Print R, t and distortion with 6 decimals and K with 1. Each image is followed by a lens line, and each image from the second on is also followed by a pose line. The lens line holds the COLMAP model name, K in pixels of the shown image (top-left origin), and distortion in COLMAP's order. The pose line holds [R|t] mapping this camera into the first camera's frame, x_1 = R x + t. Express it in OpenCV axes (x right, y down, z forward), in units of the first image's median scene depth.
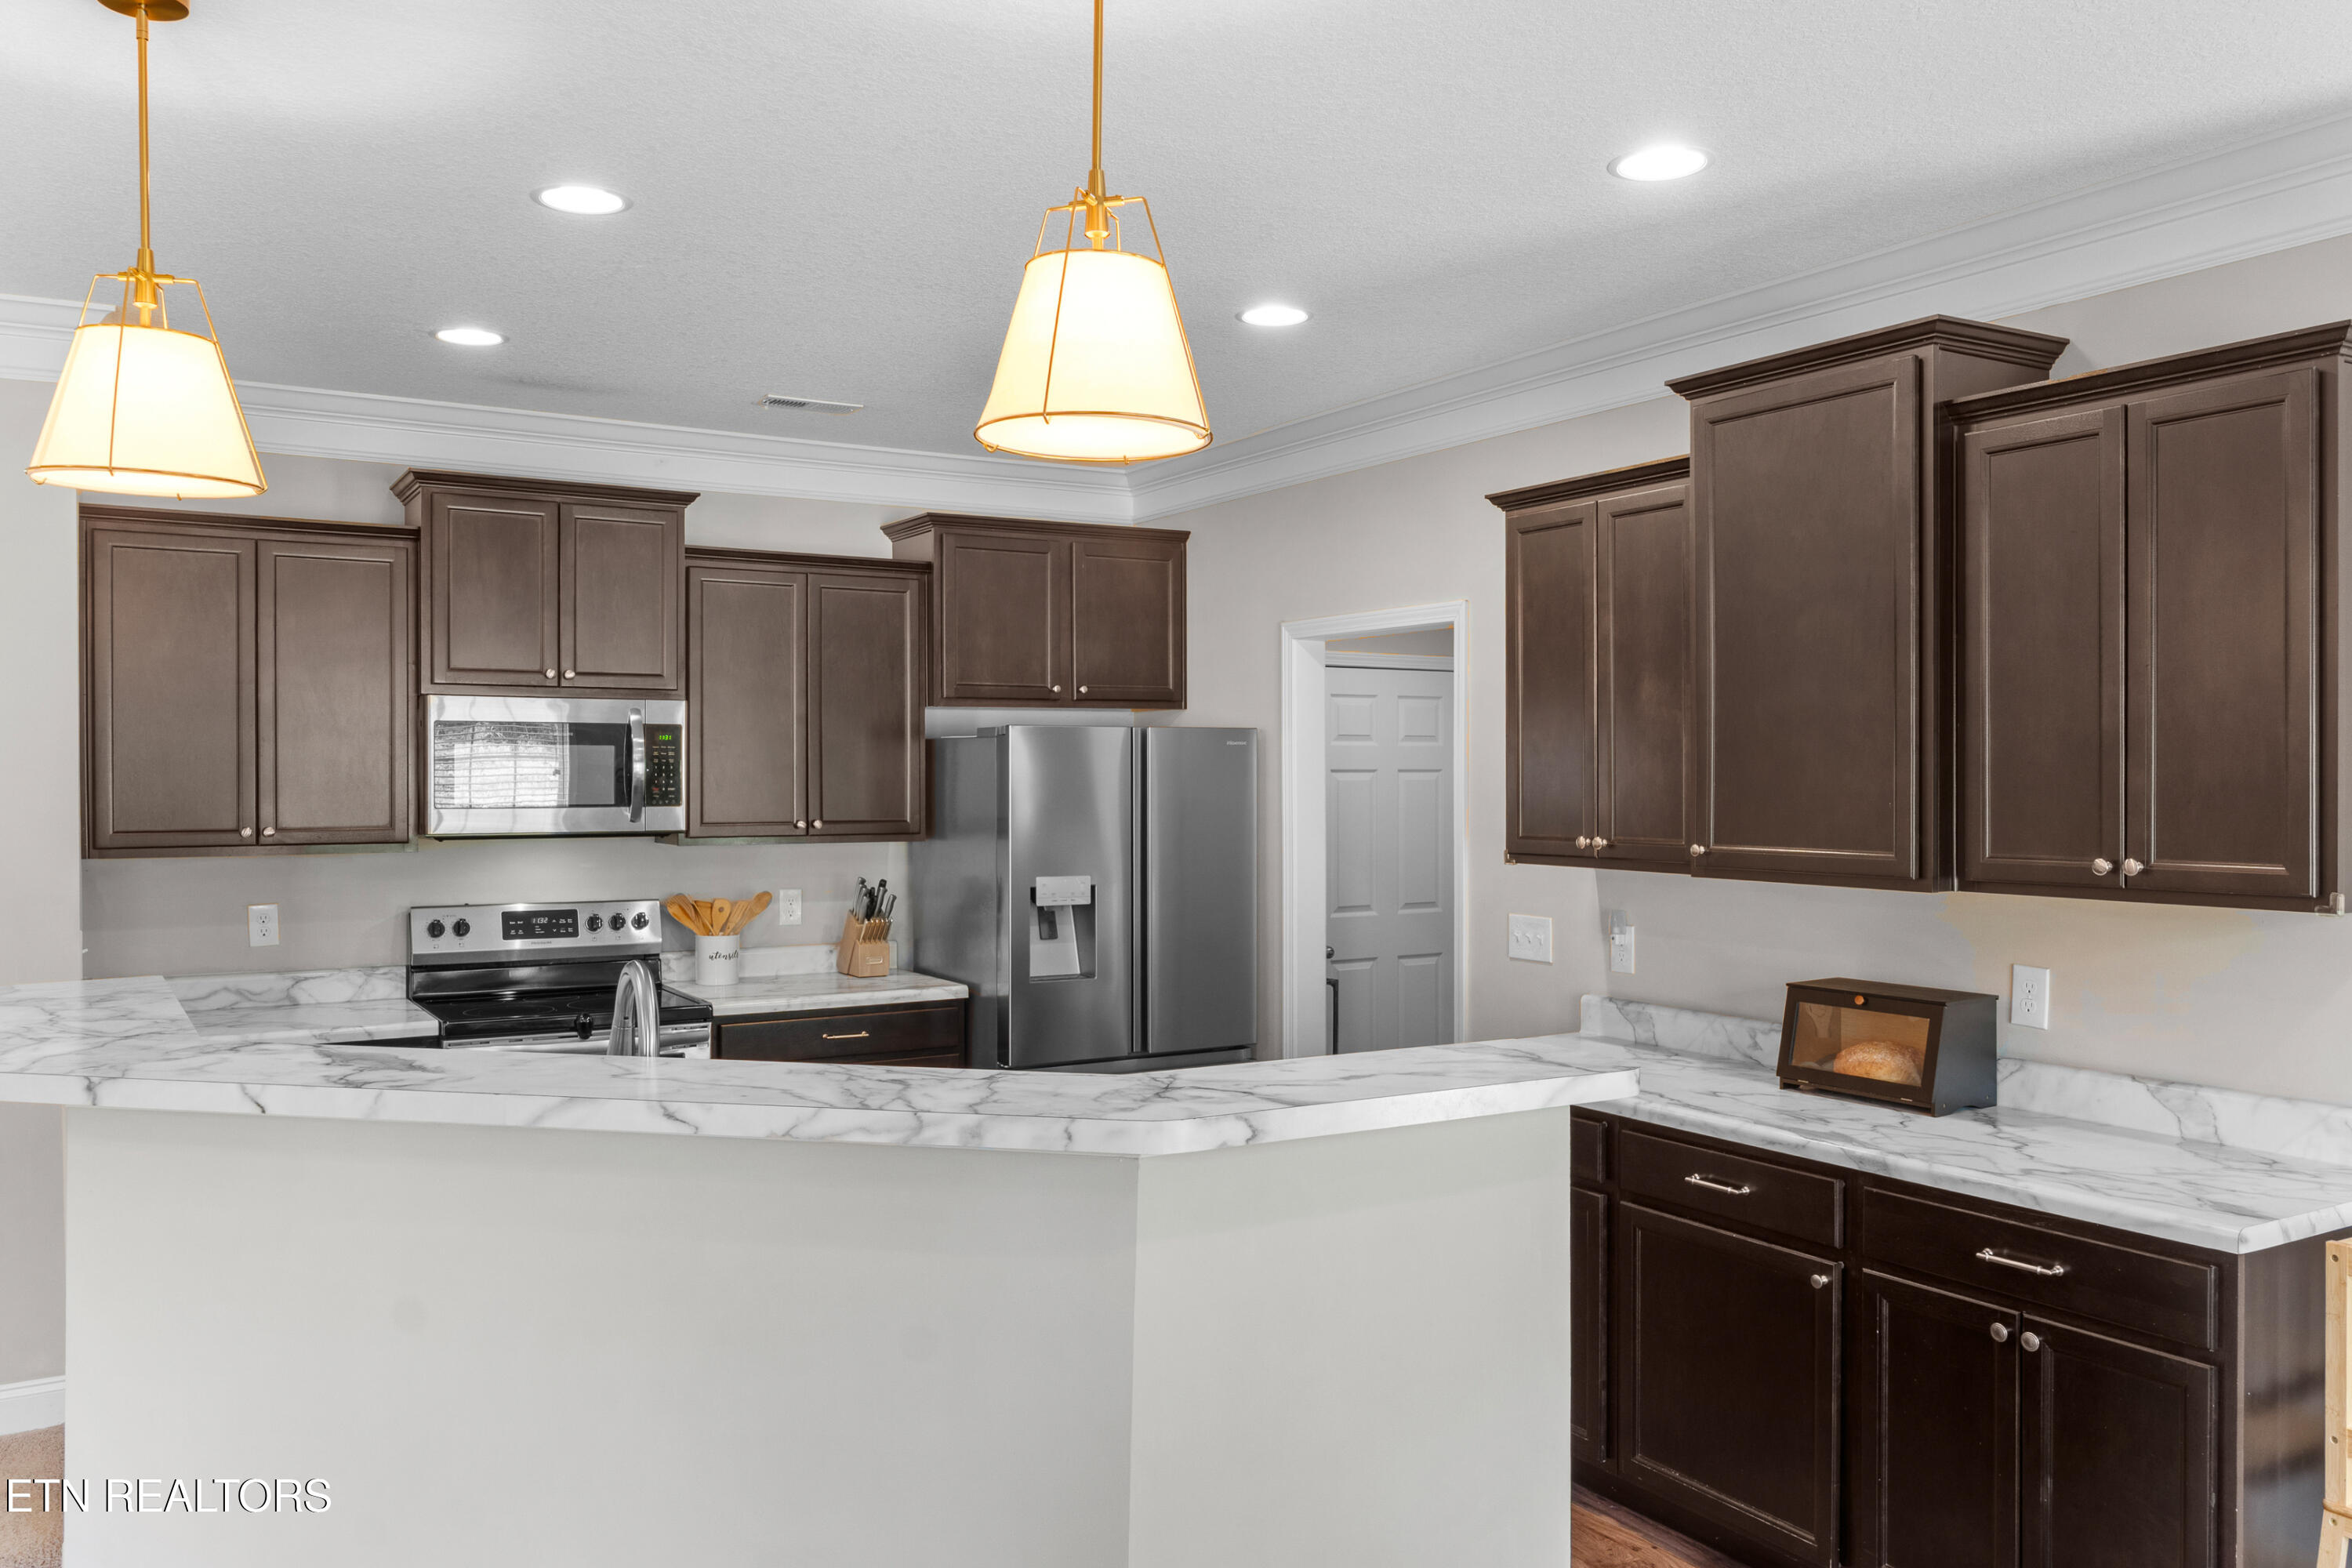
lens RADIAL K [[1750.9, 0, 1136.8], [0, 1750.9, 856.9], [0, 0, 1]] dist [0.011452, -0.001238]
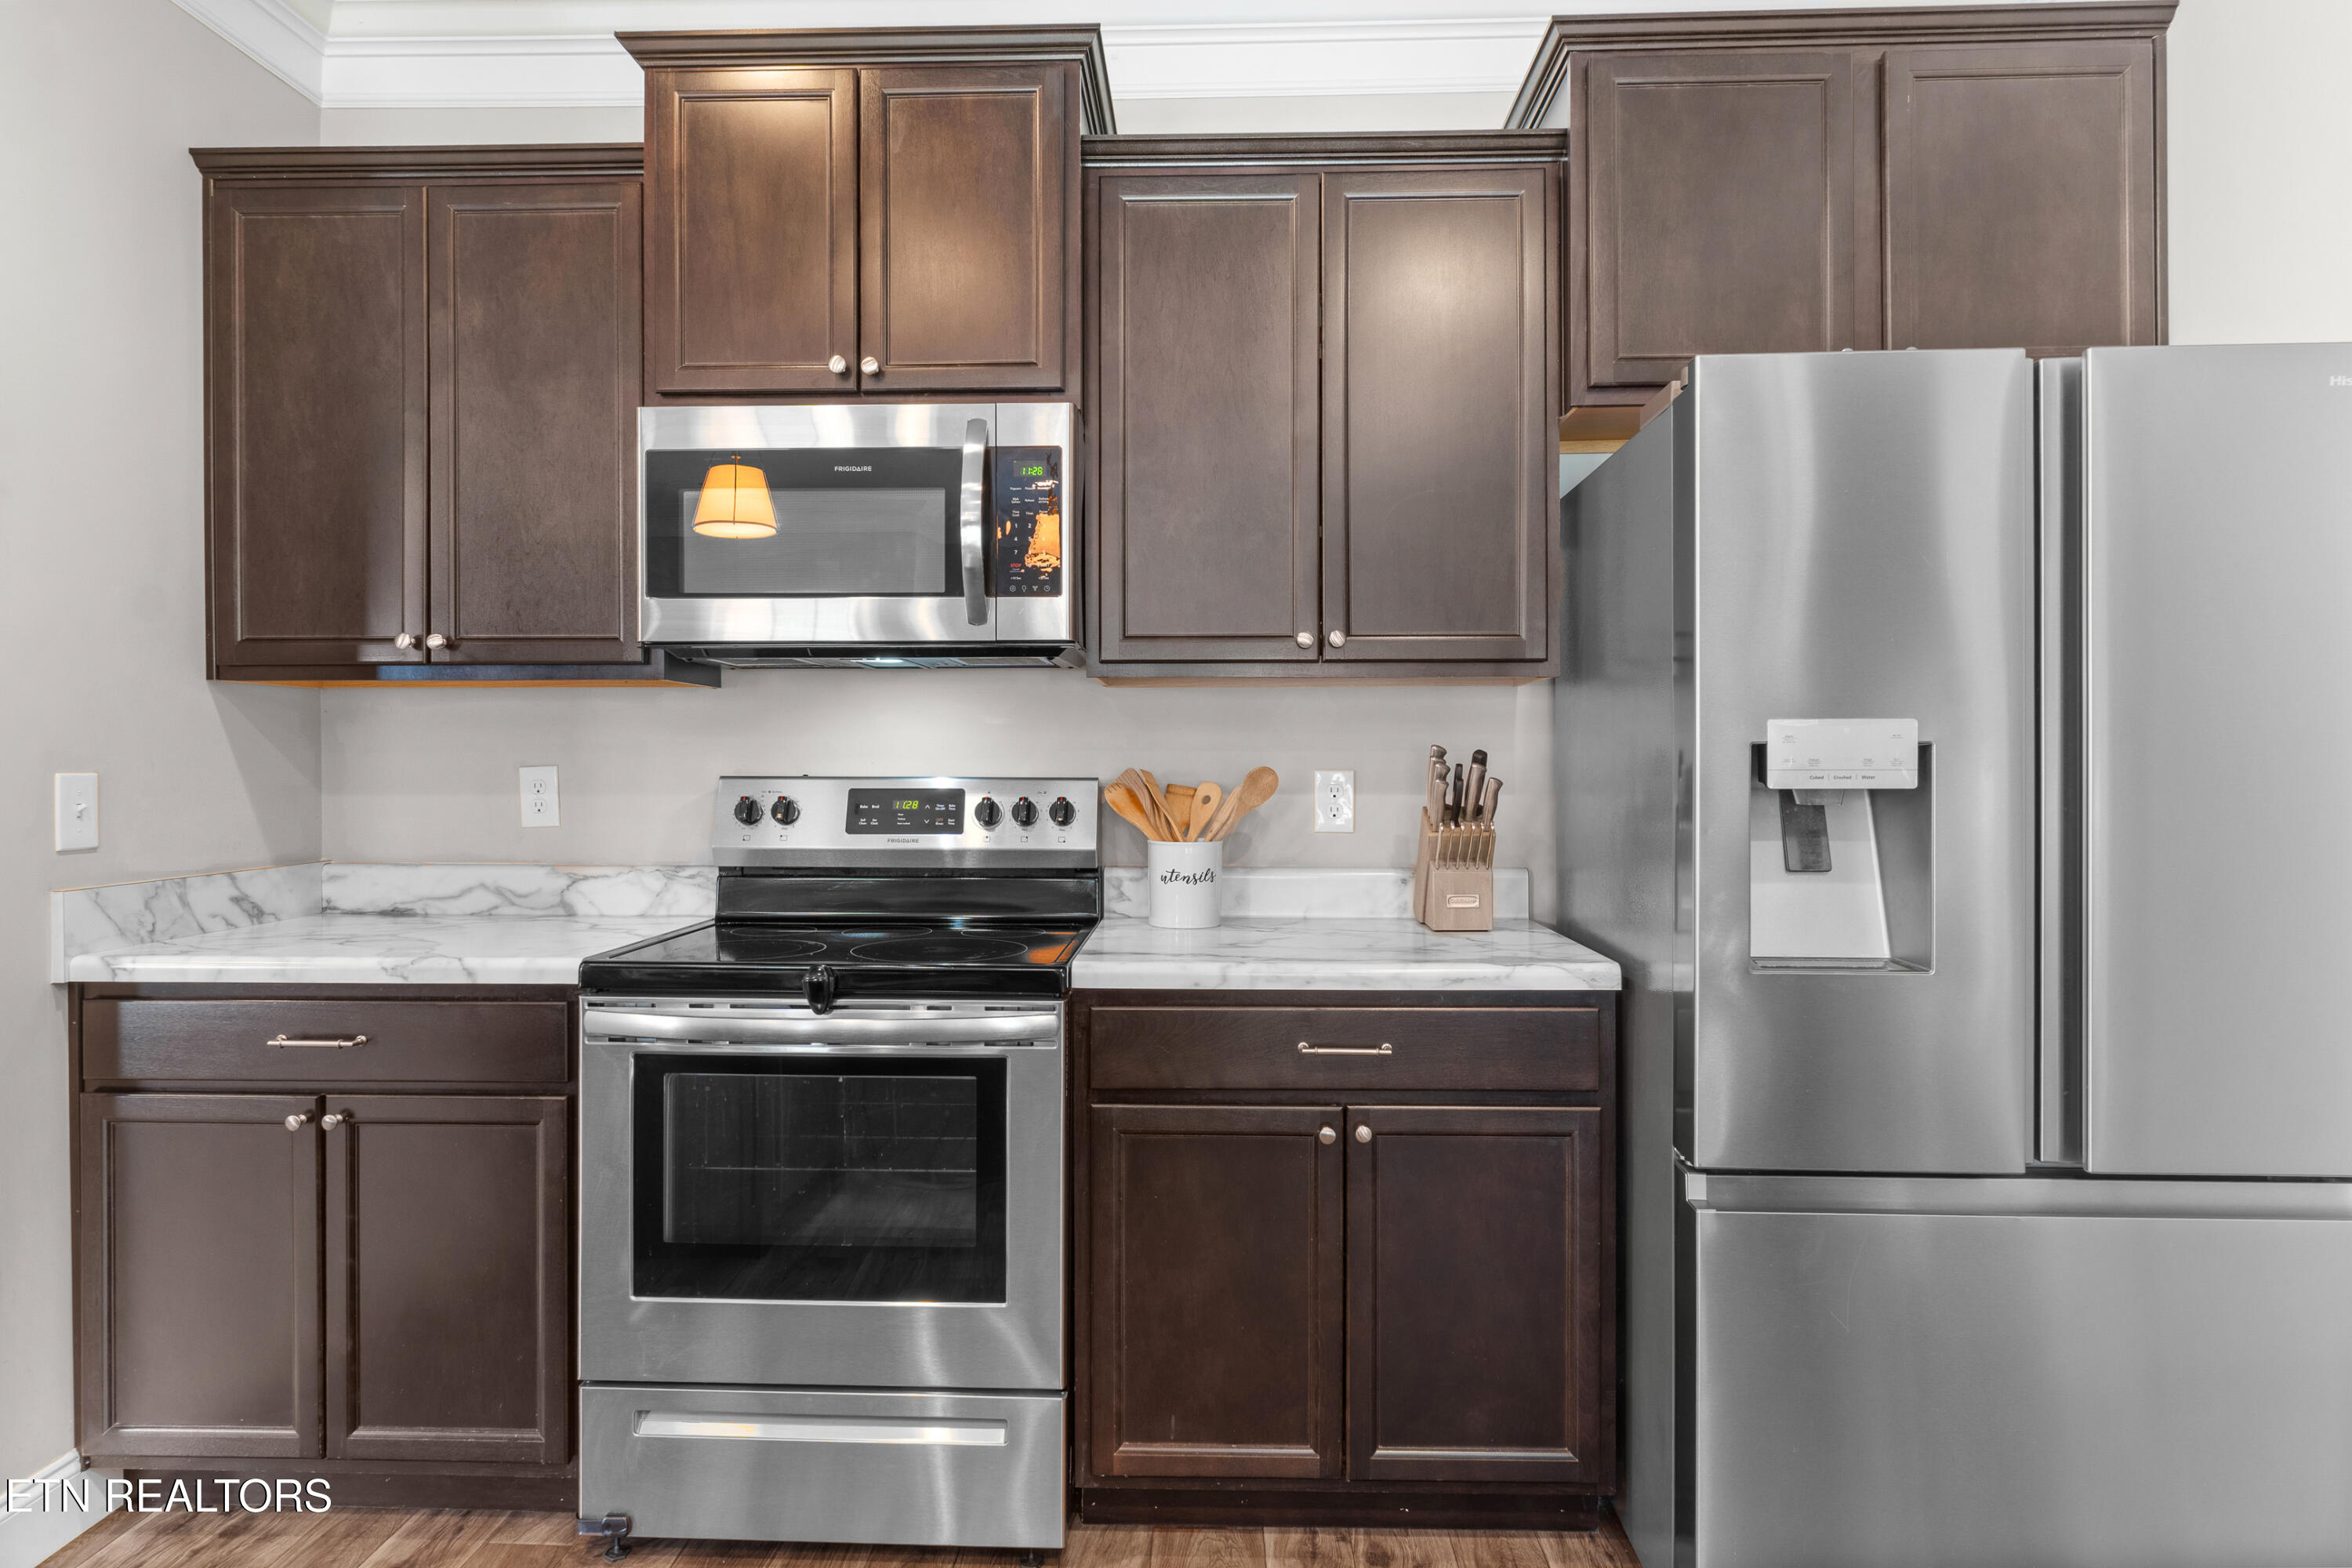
lens RADIAL K [[1319.3, 0, 1165.1], [0, 1319.3, 765.9], [0, 0, 1]] dist [-0.013184, -0.000933]
pose [[0.837362, -0.000820, -0.546649, -0.006205], [-0.024996, 0.998896, -0.039787, 0.038354], [0.546078, 0.046980, 0.836416, 0.651386]]
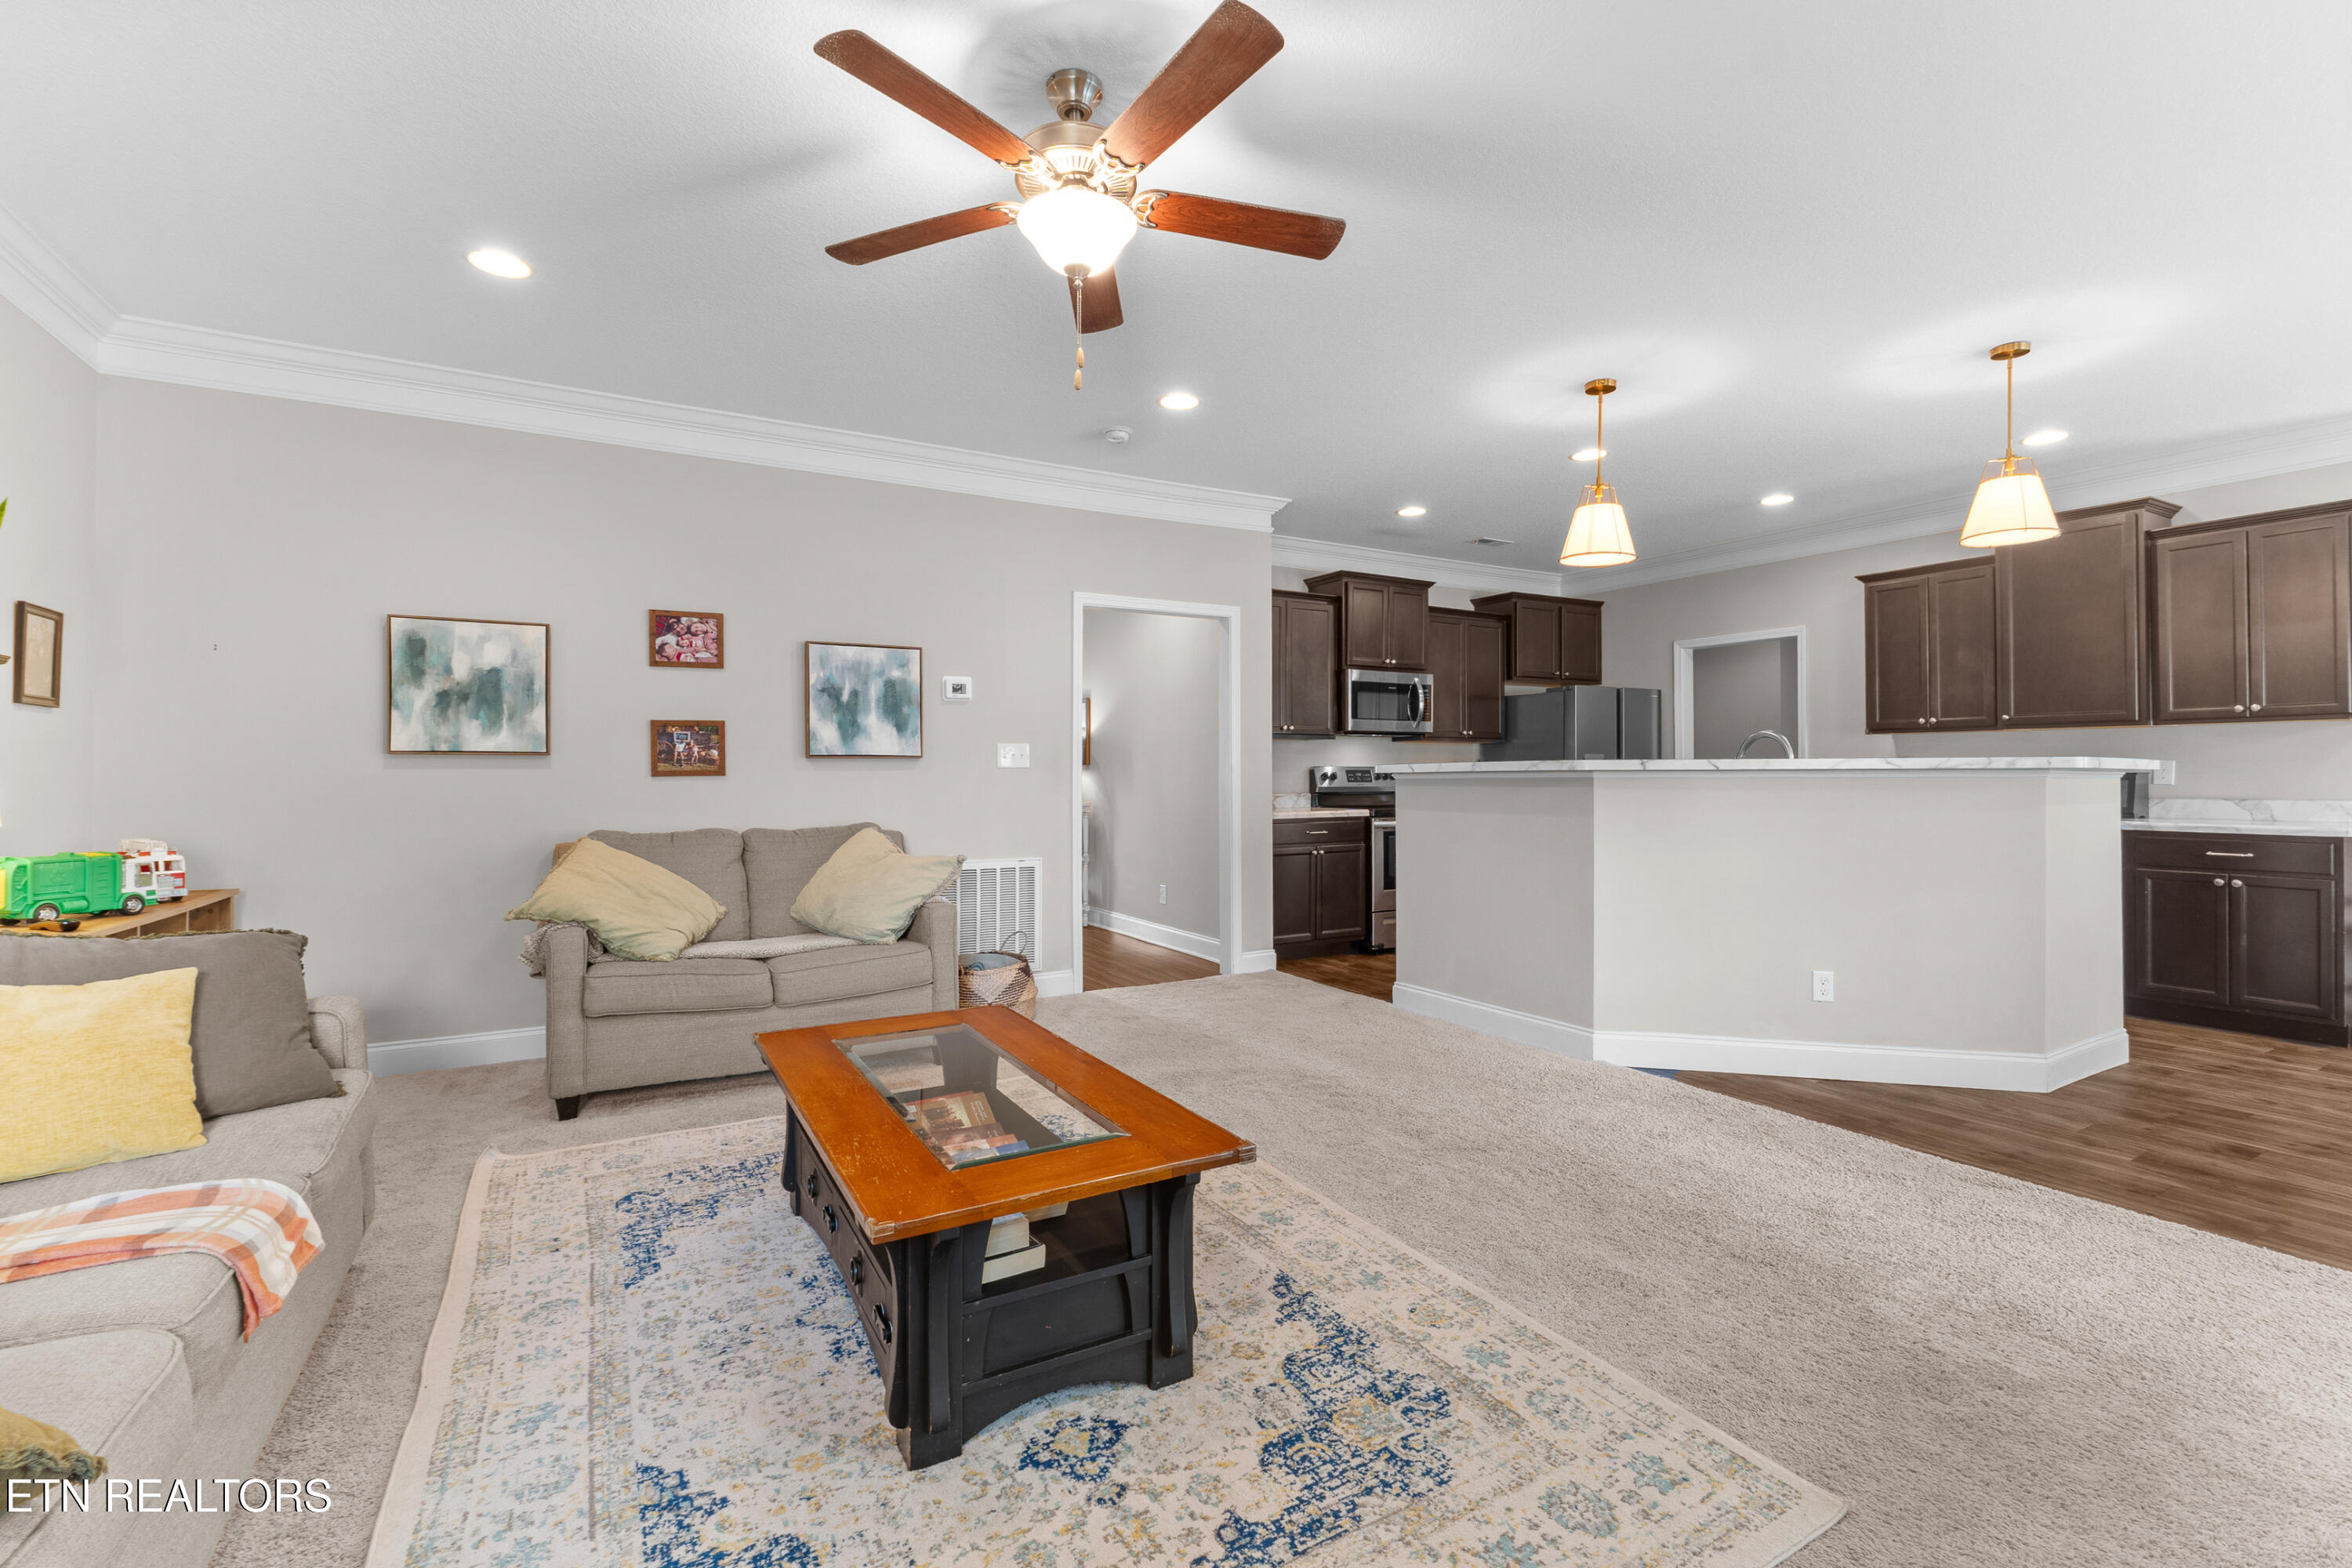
lens RADIAL K [[1005.7, 0, 1166.6], [0, 1005.7, 801.2], [0, 0, 1]] dist [-0.007825, 0.001591]
pose [[0.999654, -0.001648, -0.026241, -0.546587], [0.001177, 0.999839, -0.017928, 0.091947], [0.026266, 0.017891, 0.999495, -0.279100]]
